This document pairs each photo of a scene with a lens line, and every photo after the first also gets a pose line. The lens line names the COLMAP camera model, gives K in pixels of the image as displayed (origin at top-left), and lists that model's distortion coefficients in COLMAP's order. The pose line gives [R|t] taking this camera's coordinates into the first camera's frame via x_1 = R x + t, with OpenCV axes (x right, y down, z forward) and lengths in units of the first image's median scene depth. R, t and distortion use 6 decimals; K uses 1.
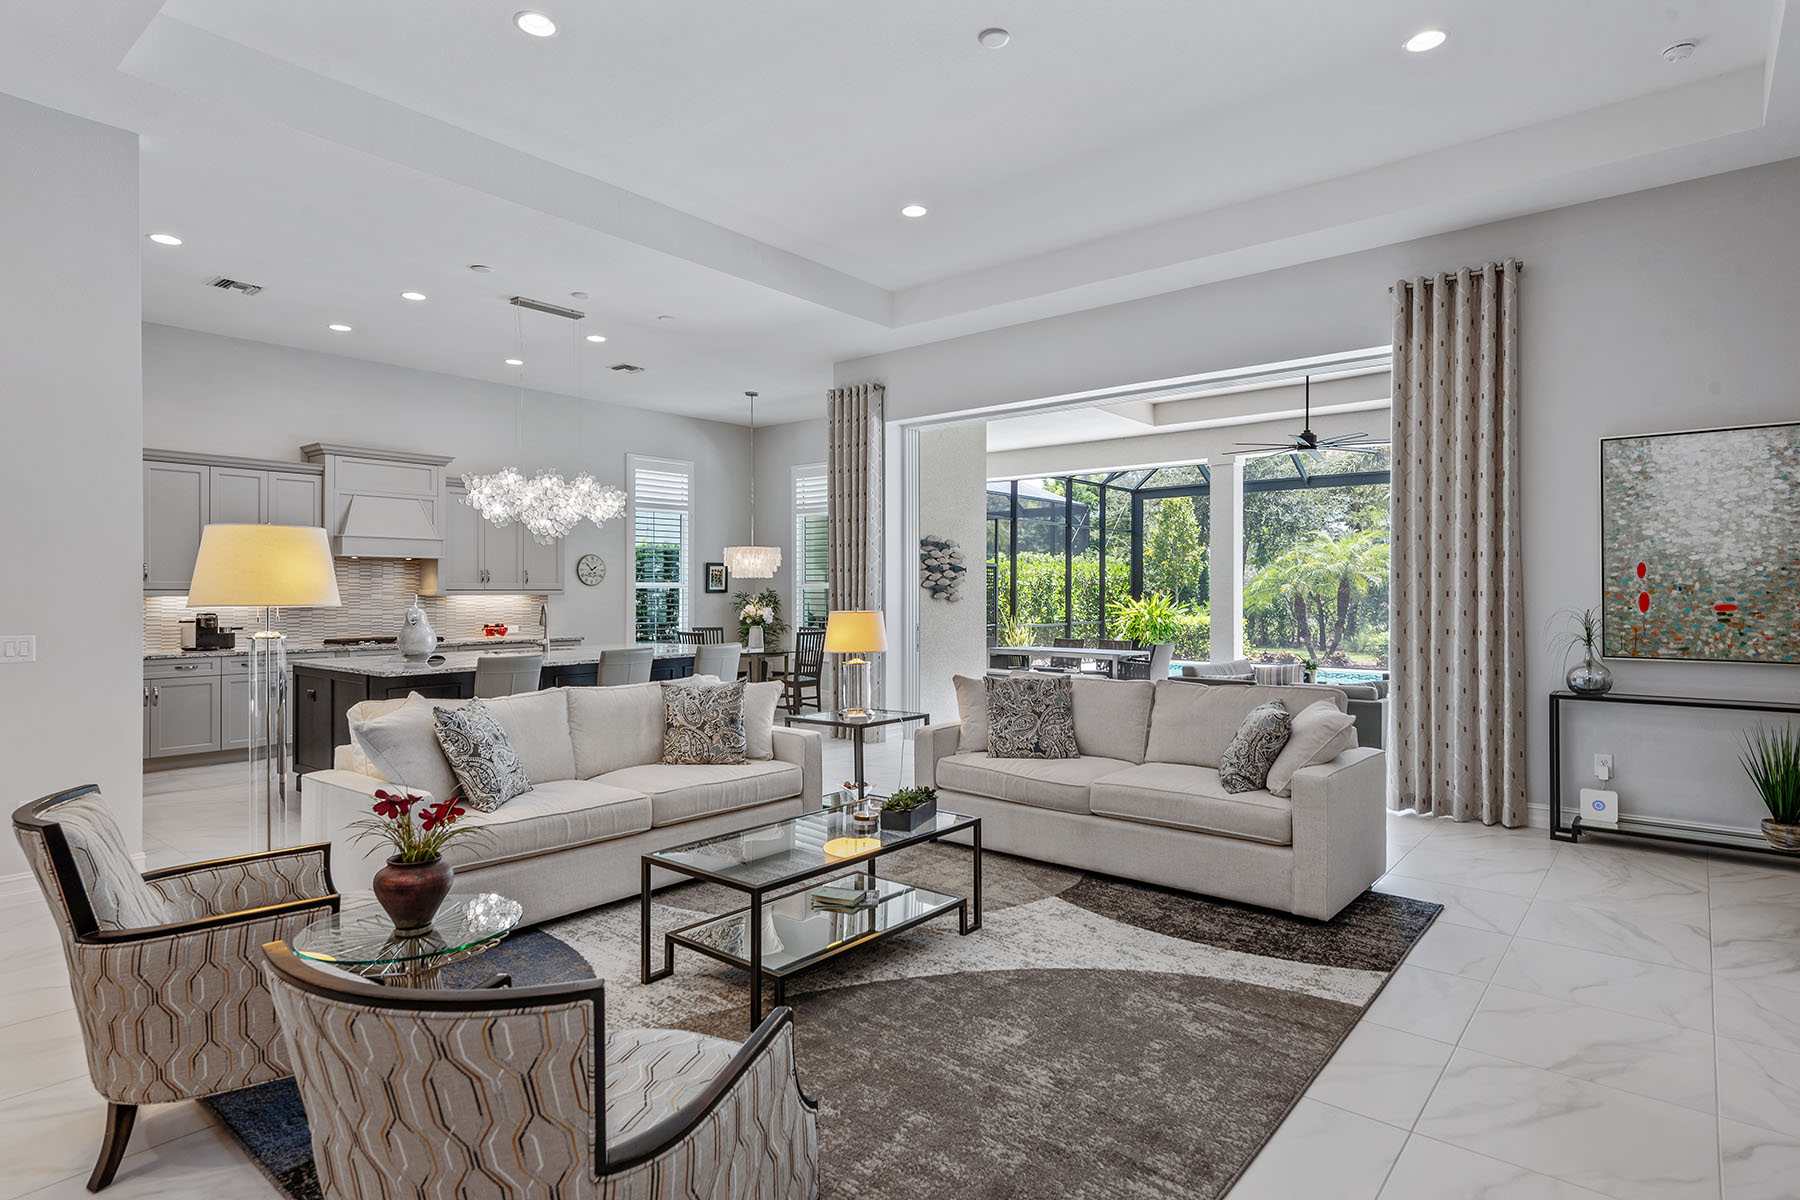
lens RADIAL K [[958.7, 0, 905.6], [0, 958.7, 589.7], [0, 0, 1]] dist [0.015546, -0.000153]
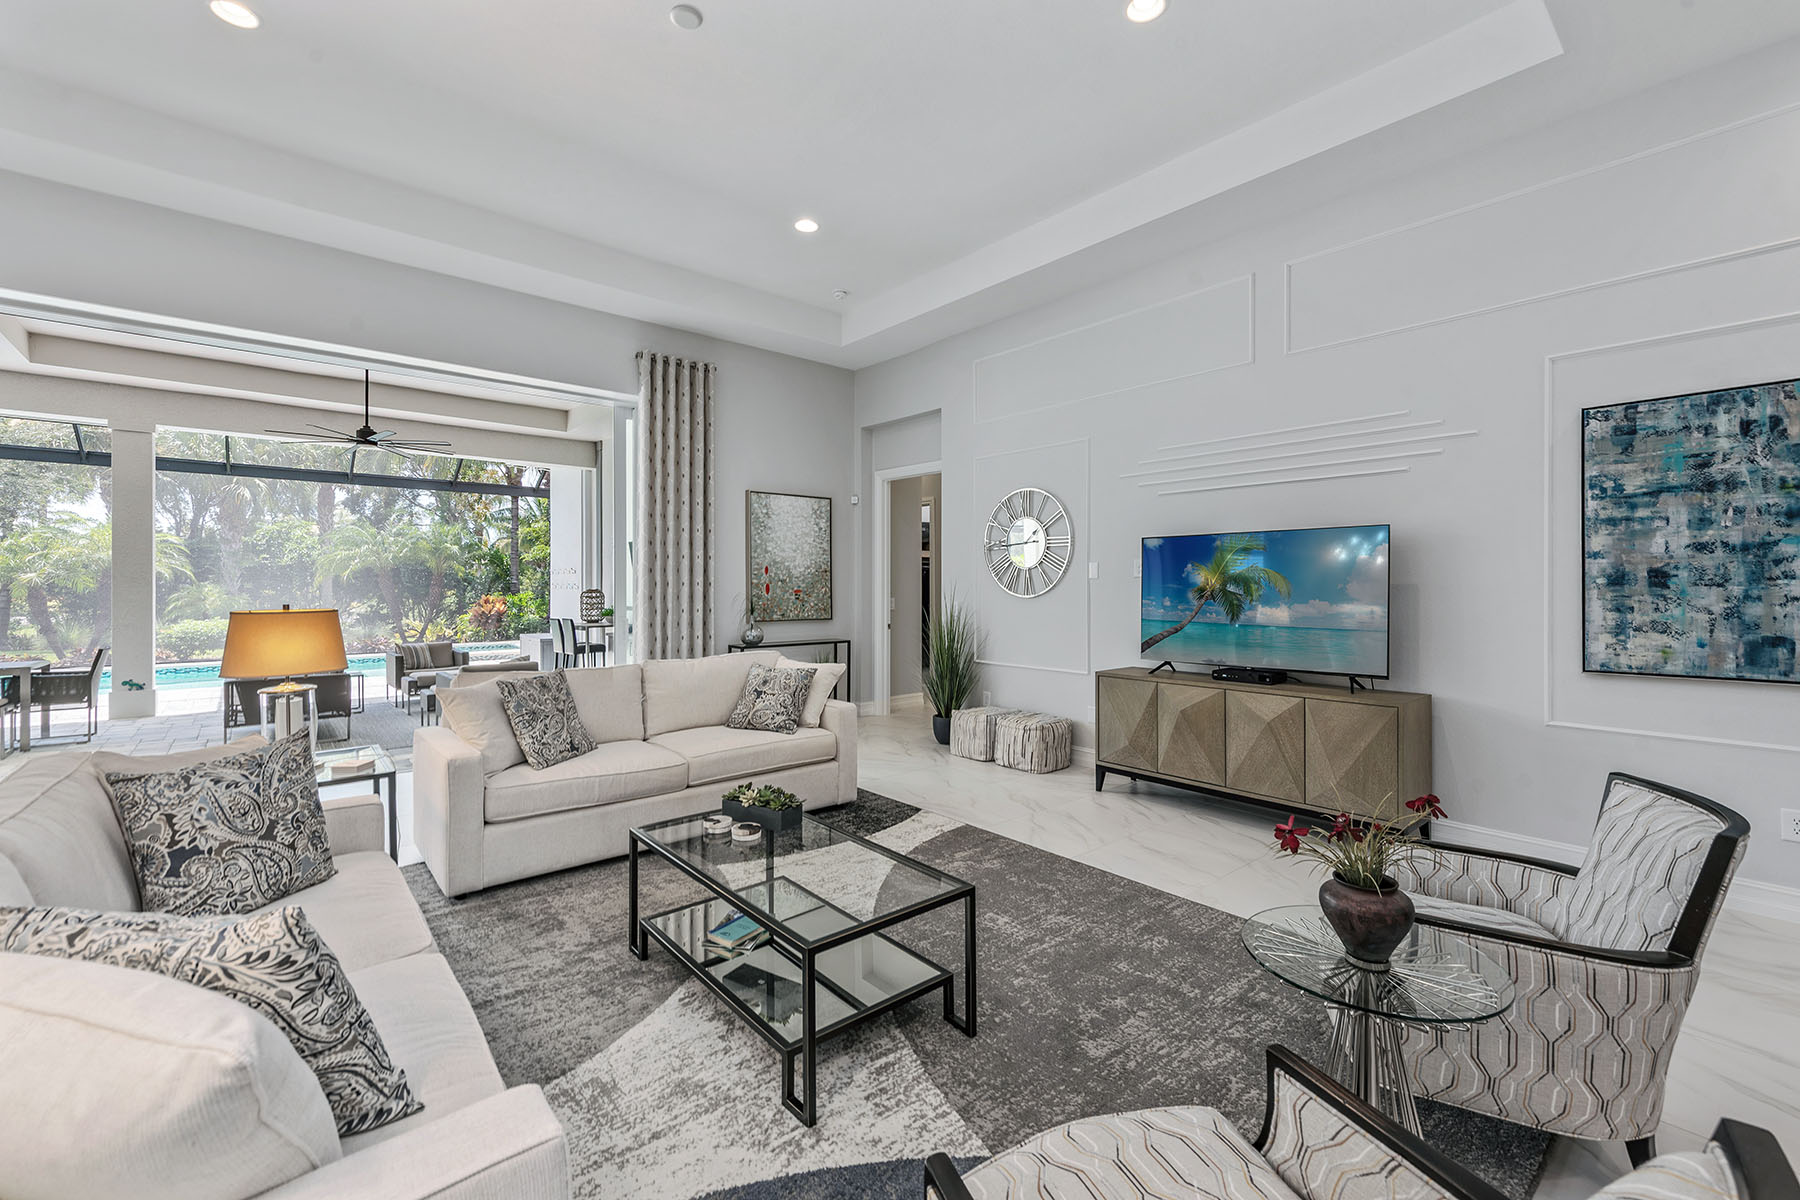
lens RADIAL K [[750.3, 0, 902.0], [0, 750.3, 586.0], [0, 0, 1]] dist [0.024464, -0.009187]
pose [[0.171440, -0.002099, 0.985192, -0.543339], [-0.003556, 0.999990, 0.002749, 0.003563], [-0.985188, -0.003974, 0.171431, 0.558078]]
